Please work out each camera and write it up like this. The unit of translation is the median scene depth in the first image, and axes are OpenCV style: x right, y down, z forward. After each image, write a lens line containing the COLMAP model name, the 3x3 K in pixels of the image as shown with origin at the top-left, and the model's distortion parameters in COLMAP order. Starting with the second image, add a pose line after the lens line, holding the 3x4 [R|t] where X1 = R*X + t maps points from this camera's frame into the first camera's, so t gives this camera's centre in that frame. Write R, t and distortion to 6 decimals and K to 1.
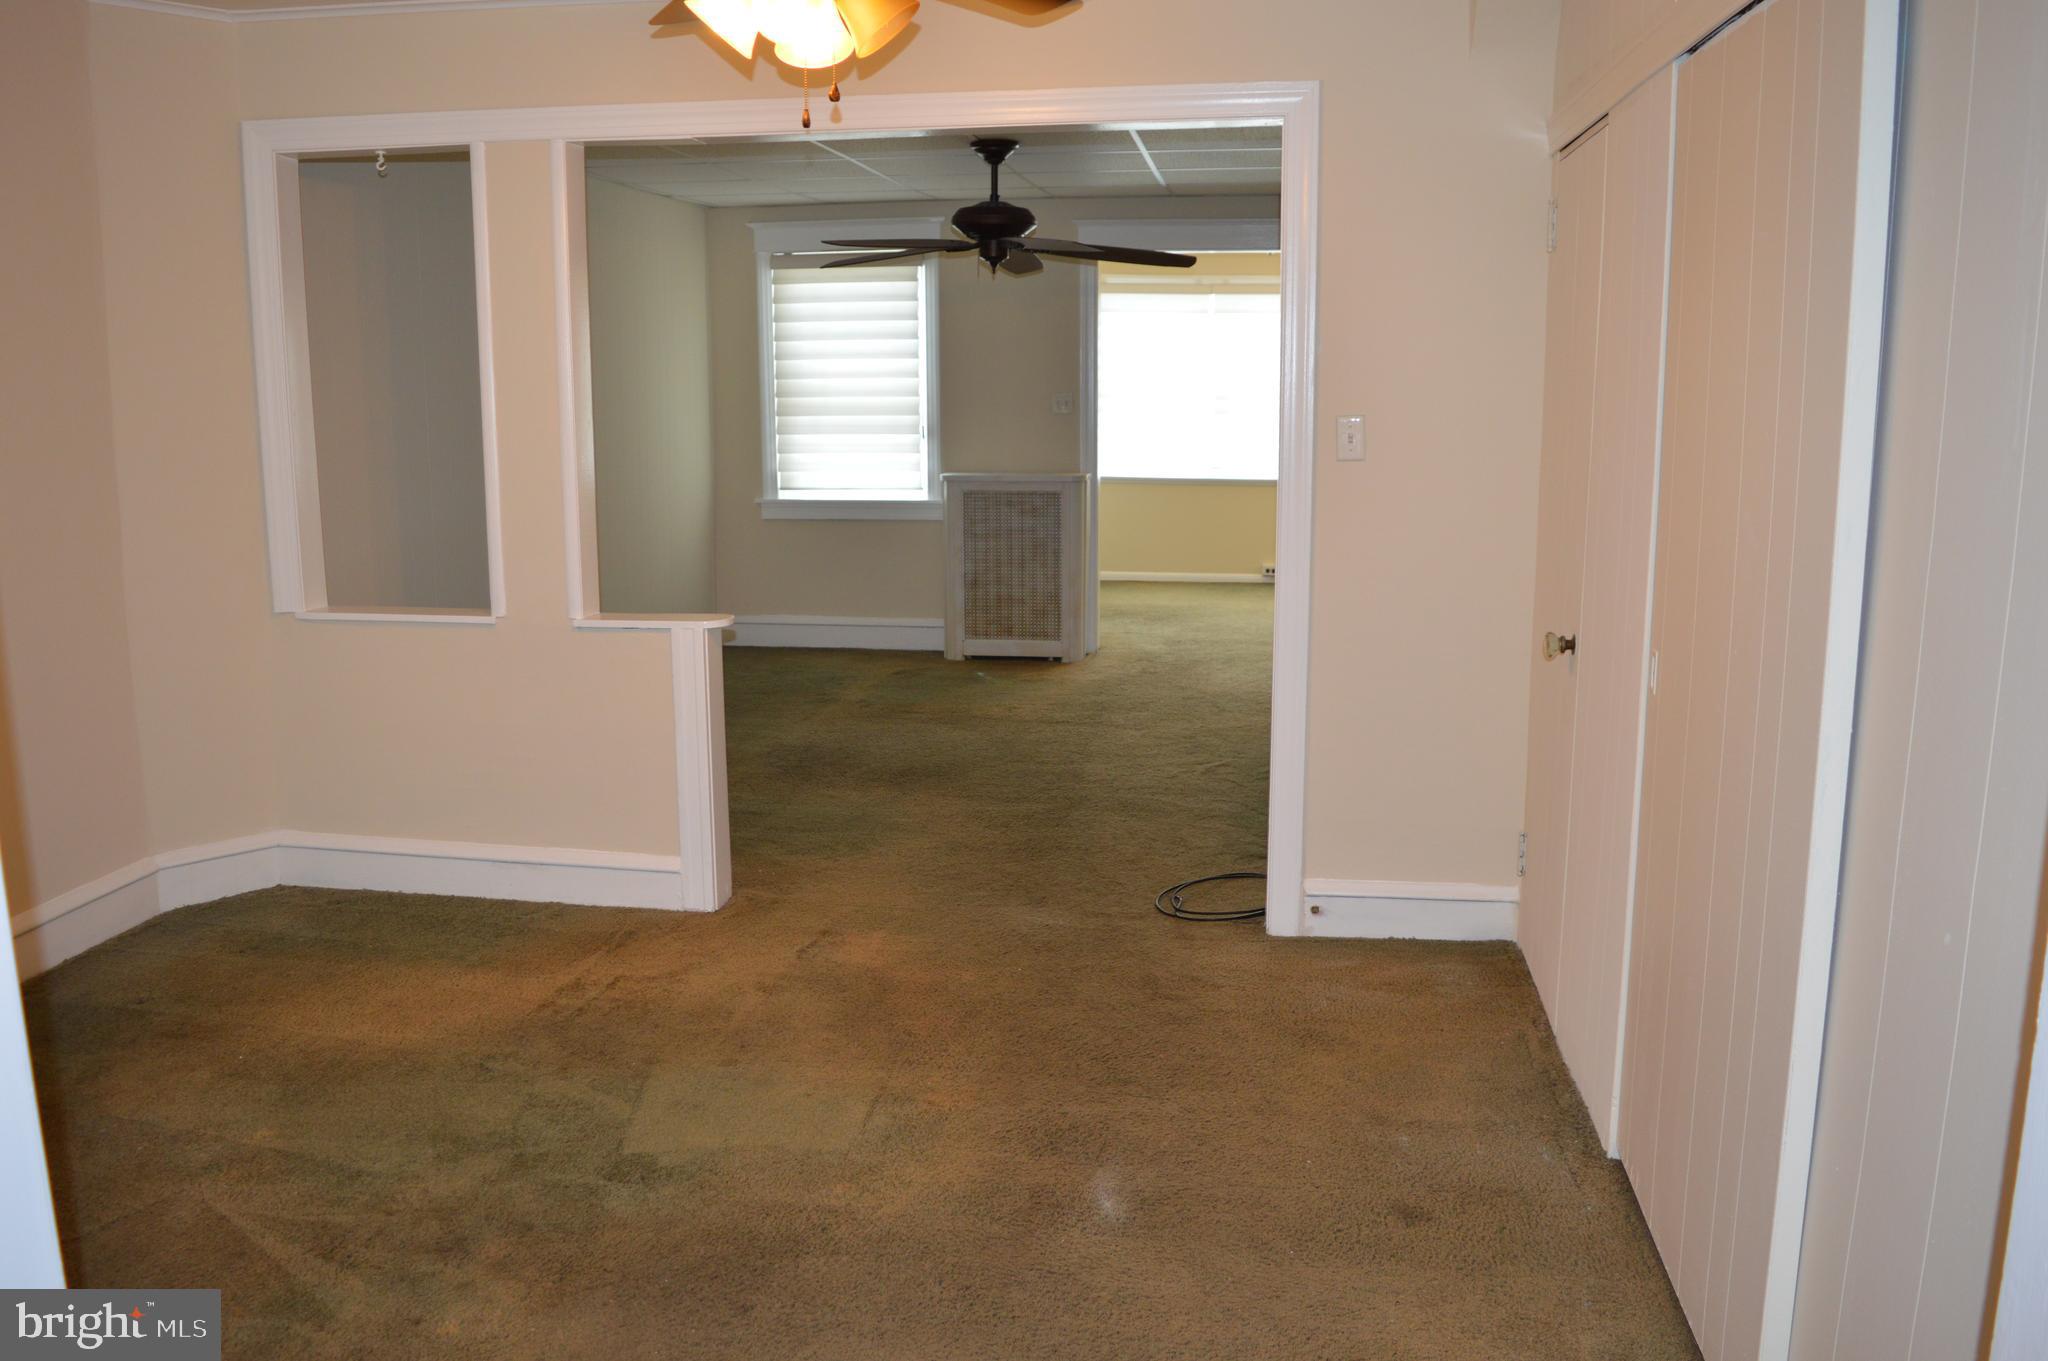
lens RADIAL K [[1621.3, 0, 1042.4], [0, 1621.3, 689.6], [0, 0, 1]] dist [-0.095332, 0.009825]
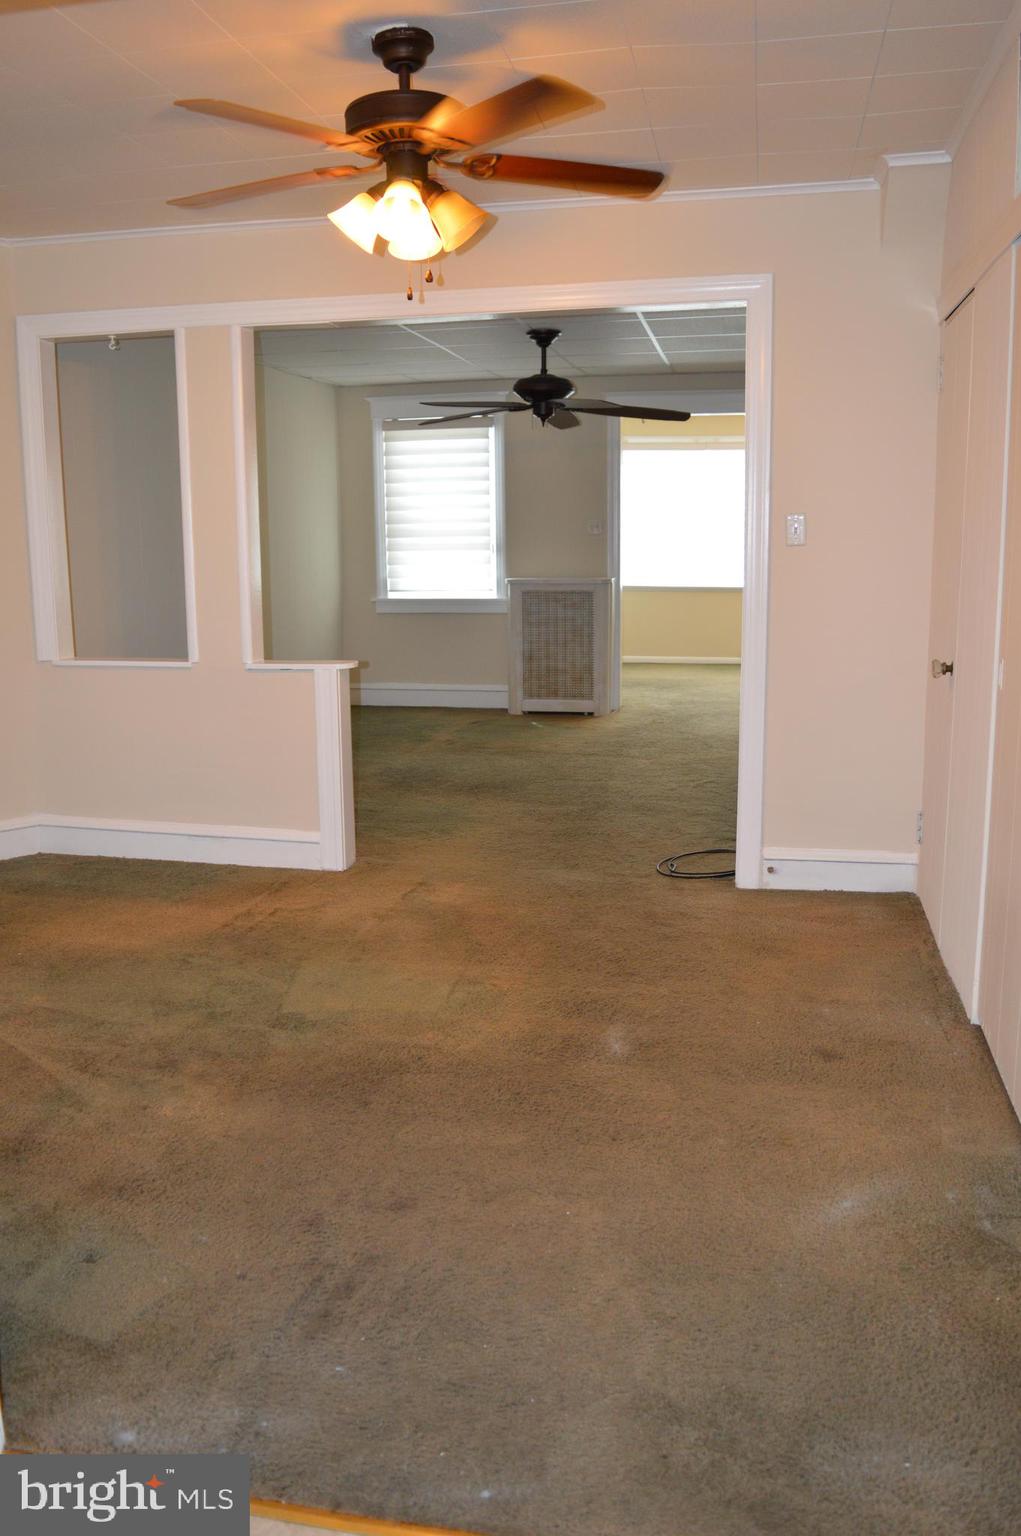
lens RADIAL K [[1216.0, 0, 513.1], [0, 1216.0, 773.0], [0, 0, 1]] dist [-0.095332, 0.009825]
pose [[0.998309, 0.002972, -0.058055, 0.006757], [-0.002457, 0.999957, 0.008939, 0.041727], [0.058079, -0.008781, 0.998273, -0.053886]]
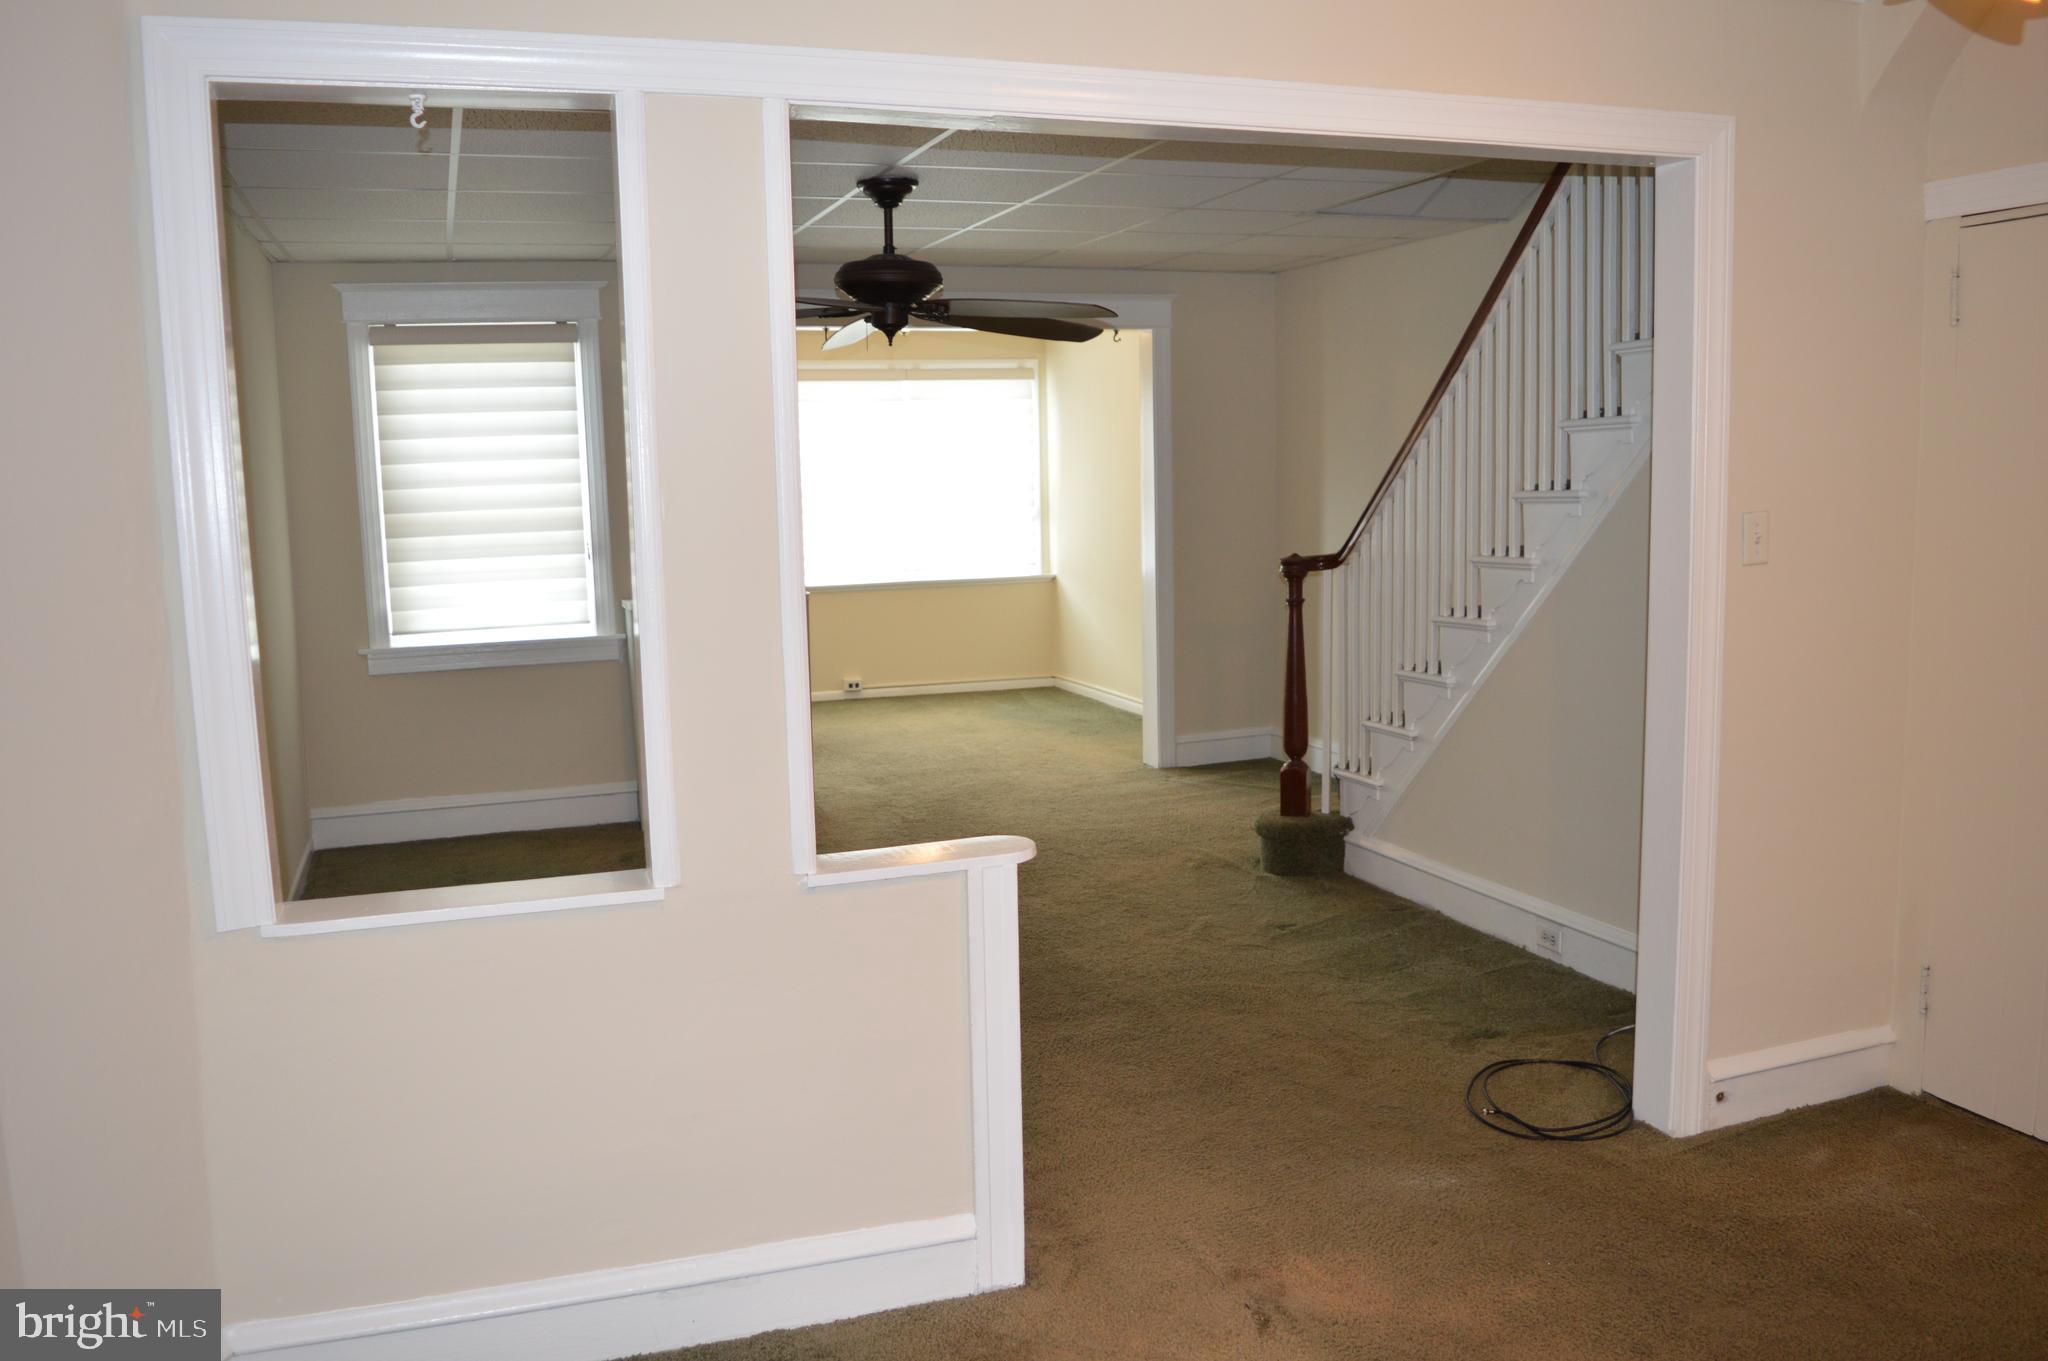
lens RADIAL K [[1626.0, 0, 1024.0], [0, 1626.0, 680.5], [0, 0, 1]] dist [-0.089277, 0.012297]
pose [[0.883035, -0.082179, 0.462057, -0.488007], [0.110913, 0.993202, -0.035319, -0.084680], [-0.456013, 0.082436, 0.886147, 0.394975]]
